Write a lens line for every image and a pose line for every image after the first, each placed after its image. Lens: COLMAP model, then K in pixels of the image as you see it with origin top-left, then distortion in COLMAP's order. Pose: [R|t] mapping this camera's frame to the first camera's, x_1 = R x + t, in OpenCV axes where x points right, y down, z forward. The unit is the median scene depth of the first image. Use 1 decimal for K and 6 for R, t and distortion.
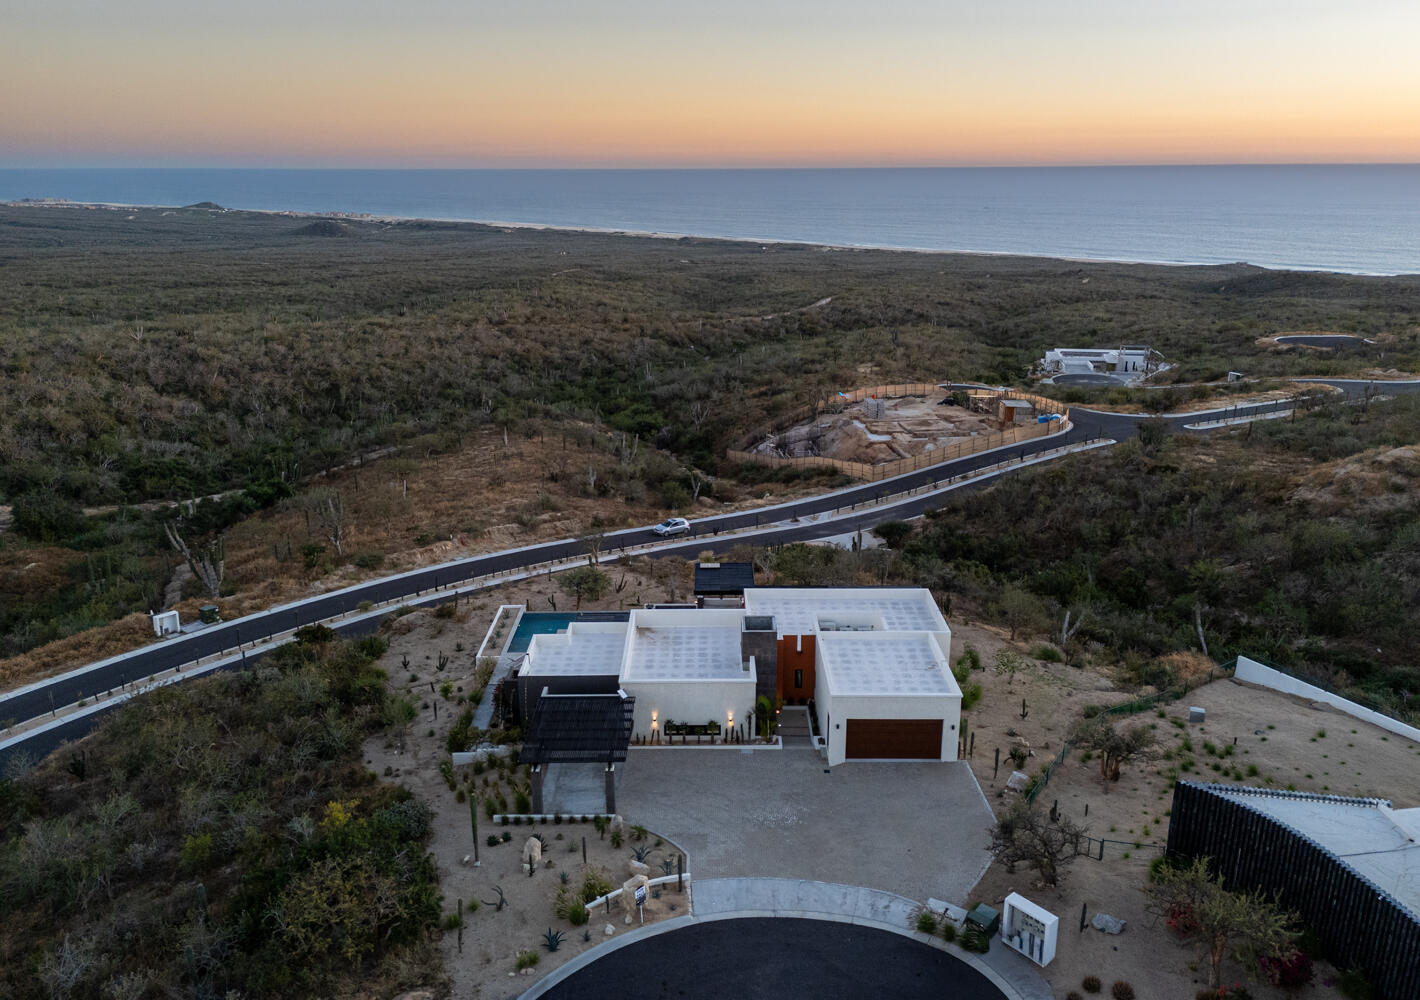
lens RADIAL K [[1033.9, 0, 708.9], [0, 1033.9, 516.5], [0, 0, 1]] dist [0.092554, -0.102546]
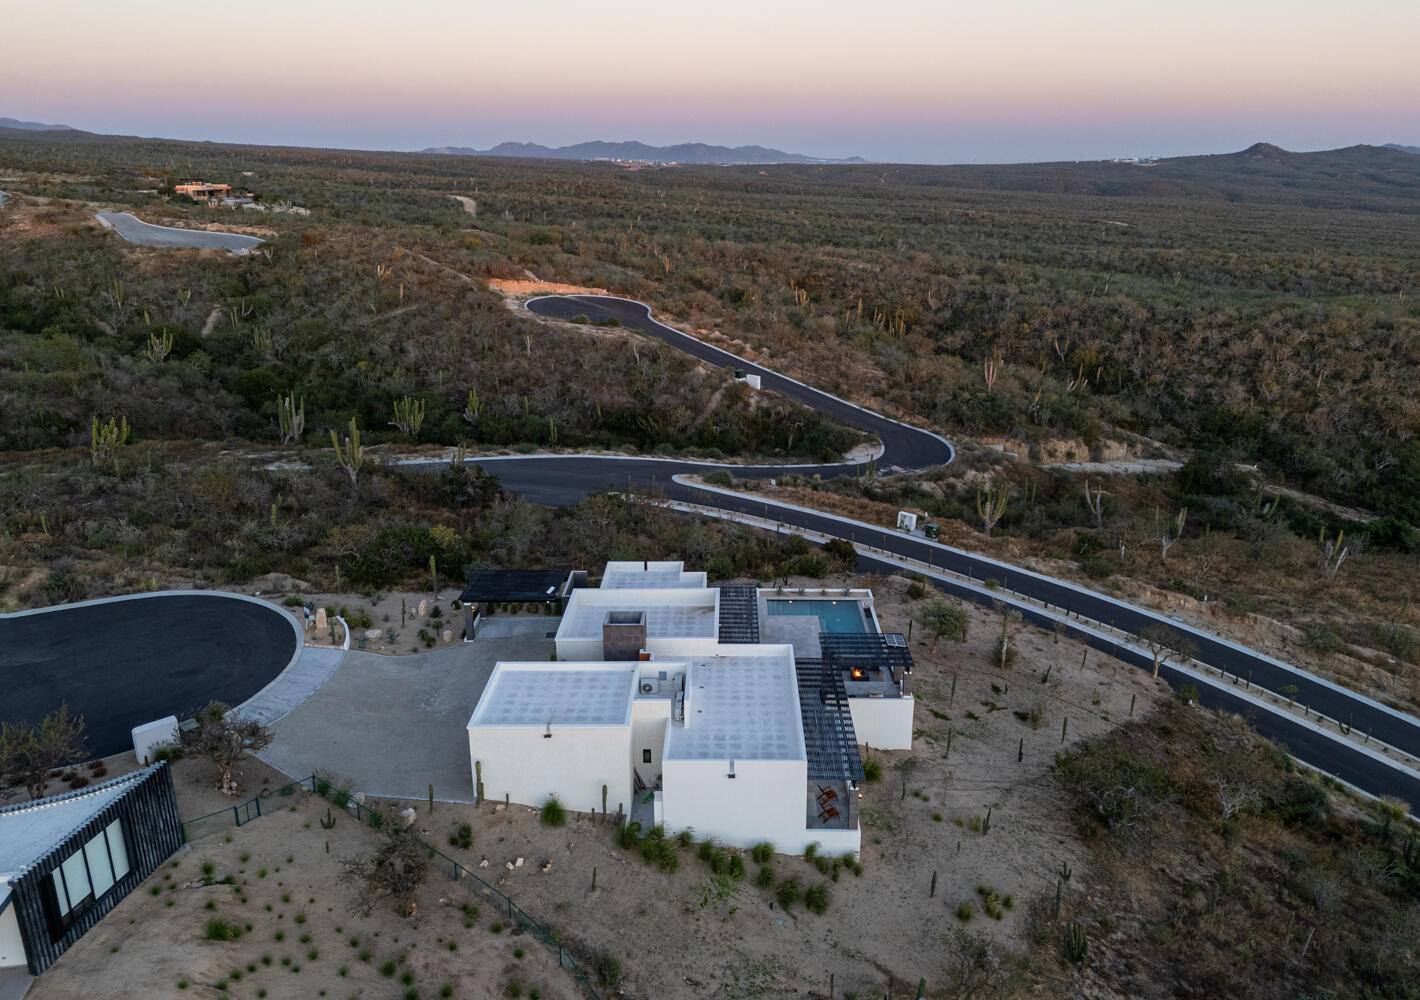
lens RADIAL K [[1033.9, 0, 708.9], [0, 1033.9, 516.5], [0, 0, 1]] dist [0.092554, -0.102546]
pose [[-0.020563, 0.332086, -0.943025, 0.401912], [-0.316795, 0.892457, 0.321186, -0.138622], [0.948271, 0.305351, 0.086851, 0.406415]]
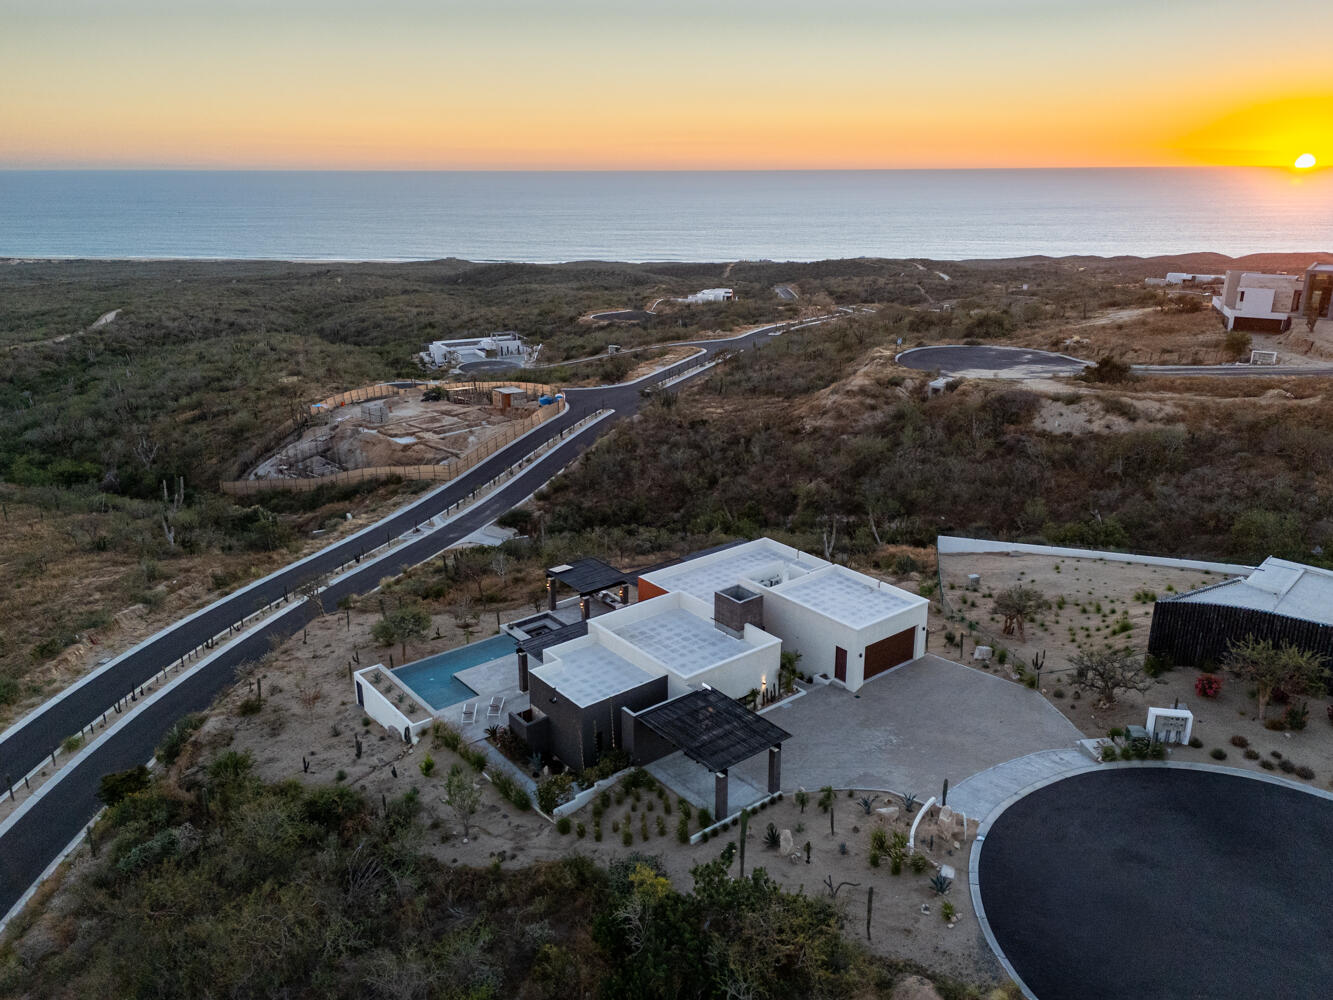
lens RADIAL K [[1013.1, 0, 644.7], [0, 1013.1, 498.1], [0, 0, 1]] dist [0.061956, -0.005062]
pose [[0.787939, -0.194997, 0.584062, -0.263755], [0.203066, 0.977757, 0.052487, -0.028904], [-0.581305, 0.077246, 0.810011, 0.082596]]
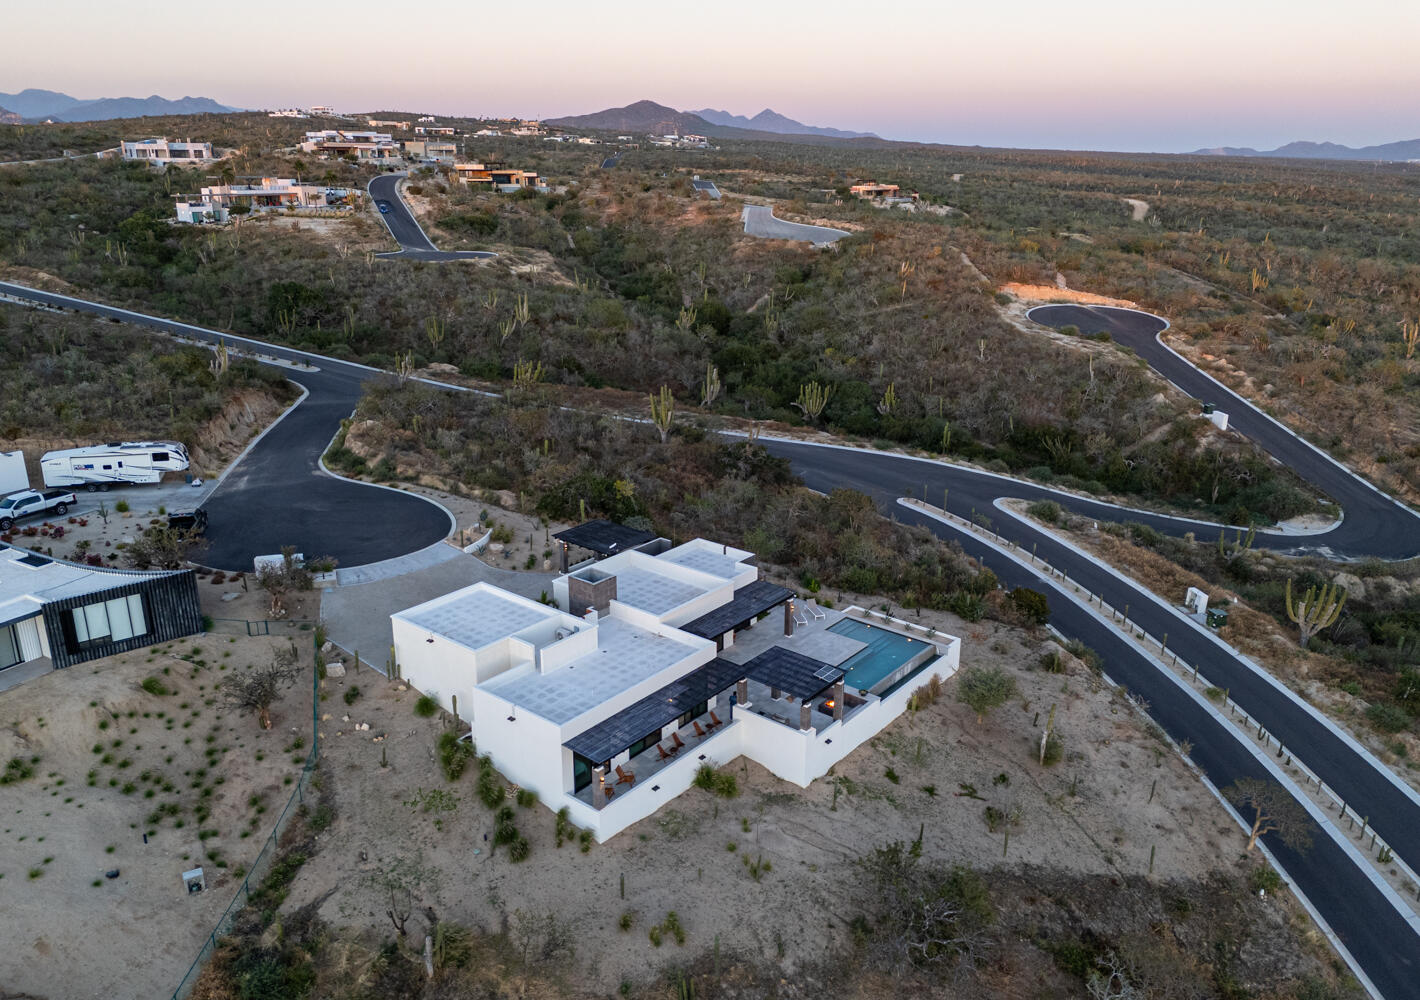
lens RADIAL K [[1033.9, 0, 708.9], [0, 1033.9, 516.5], [0, 0, 1]] dist [0.092554, -0.102546]
pose [[-0.632766, 0.253968, -0.731510, 0.318343], [-0.249915, 0.827150, 0.503353, -0.223554], [0.732905, 0.501320, -0.459922, 0.660543]]
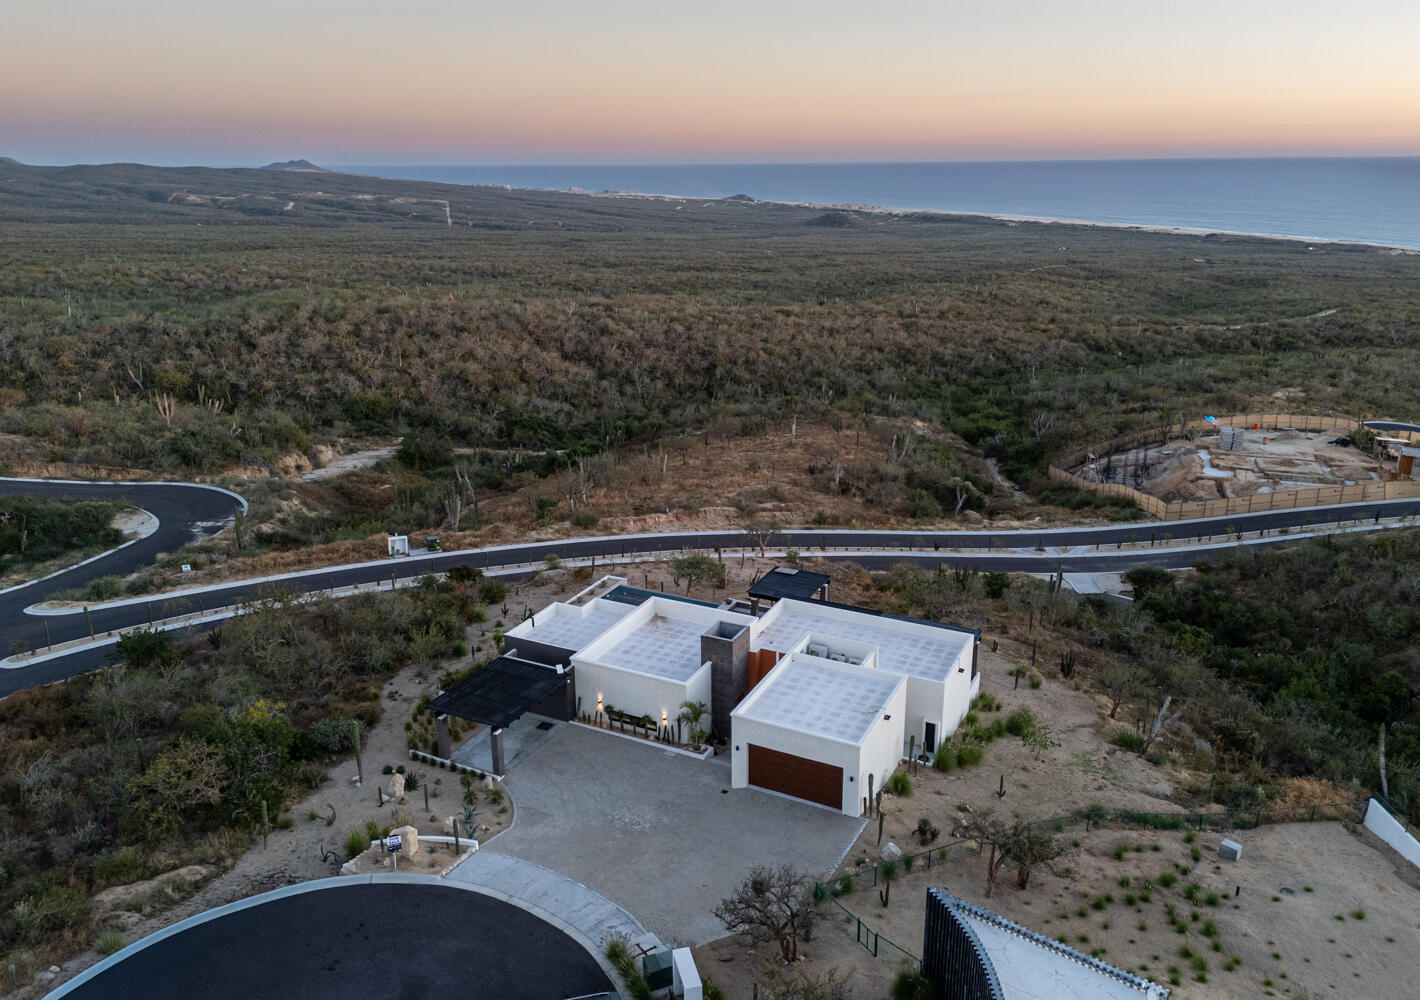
lens RADIAL K [[1033.9, 0, 708.9], [0, 1033.9, 516.5], [0, 0, 1]] dist [0.092554, -0.102546]
pose [[0.894561, 0.144575, -0.422917, 0.182307], [-0.141808, 0.989157, 0.038191, -0.016073], [0.423853, 0.025809, 0.905363, 0.045026]]
